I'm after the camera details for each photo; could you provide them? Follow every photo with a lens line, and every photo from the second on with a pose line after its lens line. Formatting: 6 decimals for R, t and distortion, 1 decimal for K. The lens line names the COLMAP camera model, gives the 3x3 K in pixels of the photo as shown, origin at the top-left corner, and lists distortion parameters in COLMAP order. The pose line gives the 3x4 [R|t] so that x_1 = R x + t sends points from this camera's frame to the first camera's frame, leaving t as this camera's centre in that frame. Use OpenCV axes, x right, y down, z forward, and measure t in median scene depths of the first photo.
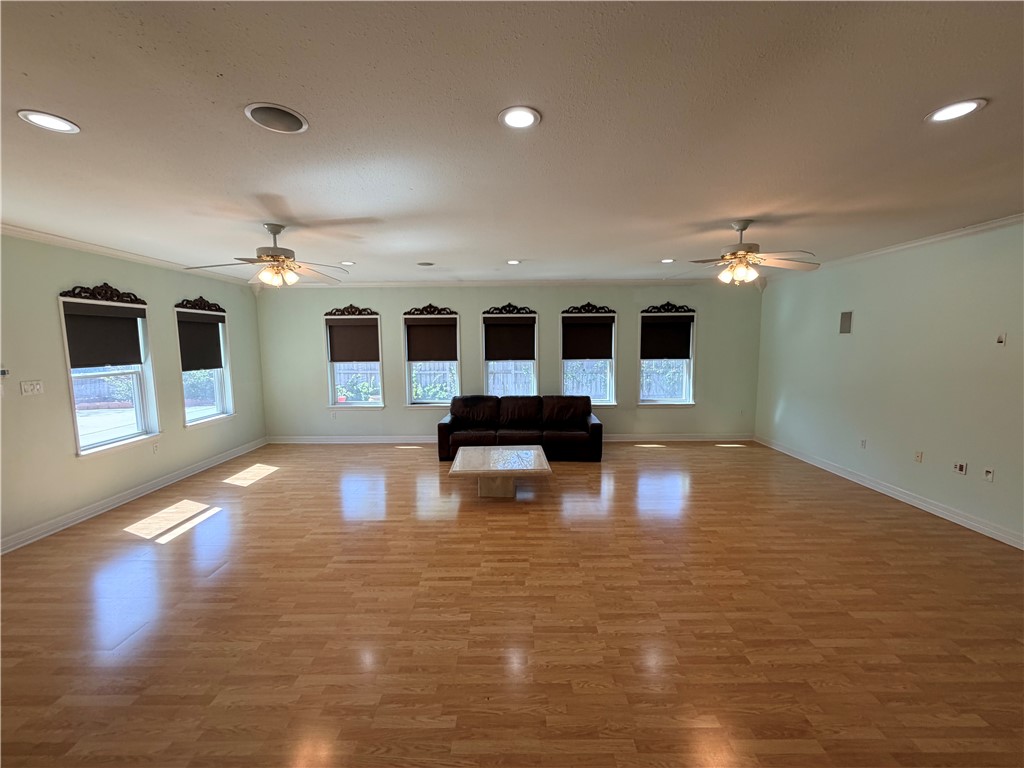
lens RADIAL K [[409.2, 0, 510.0], [0, 409.2, 384.6], [0, 0, 1]] dist [-0.001328, 0.000148]
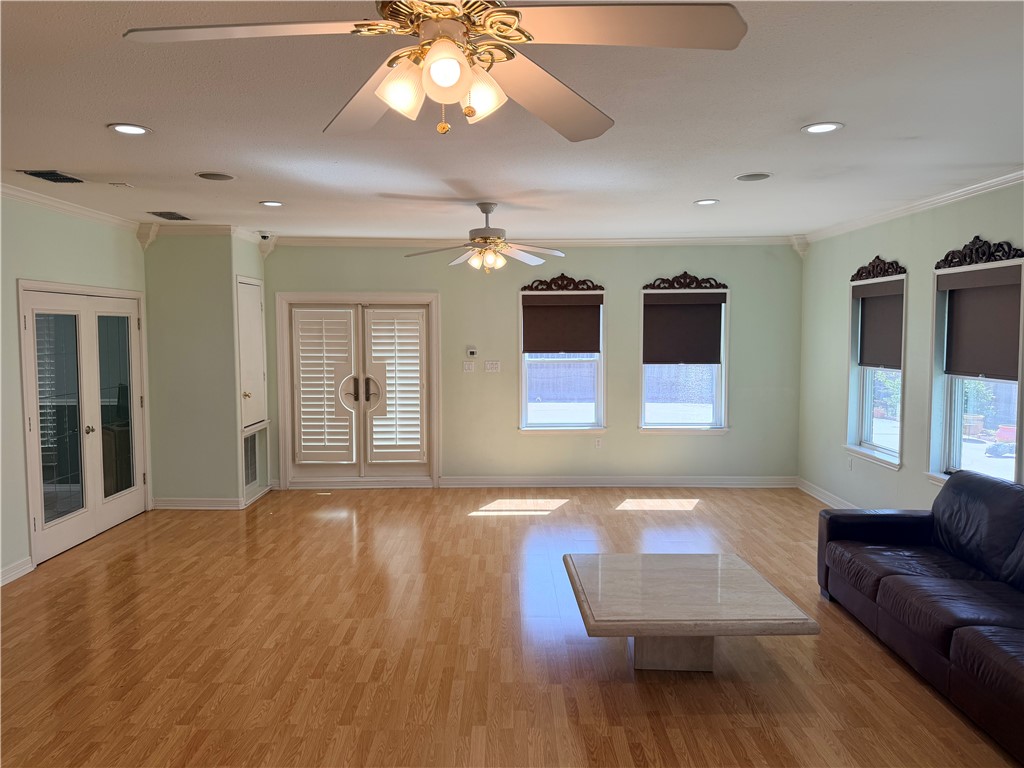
lens RADIAL K [[714.1, 0, 512.0], [0, 714.1, 384.0], [0, 0, 1]] dist [0.007836, -0.001364]
pose [[0.013799, 0.082992, -0.996455, 0.881869], [-0.097313, 0.991930, 0.081268, -0.109971], [0.995158, 0.095847, 0.021764, 0.903813]]
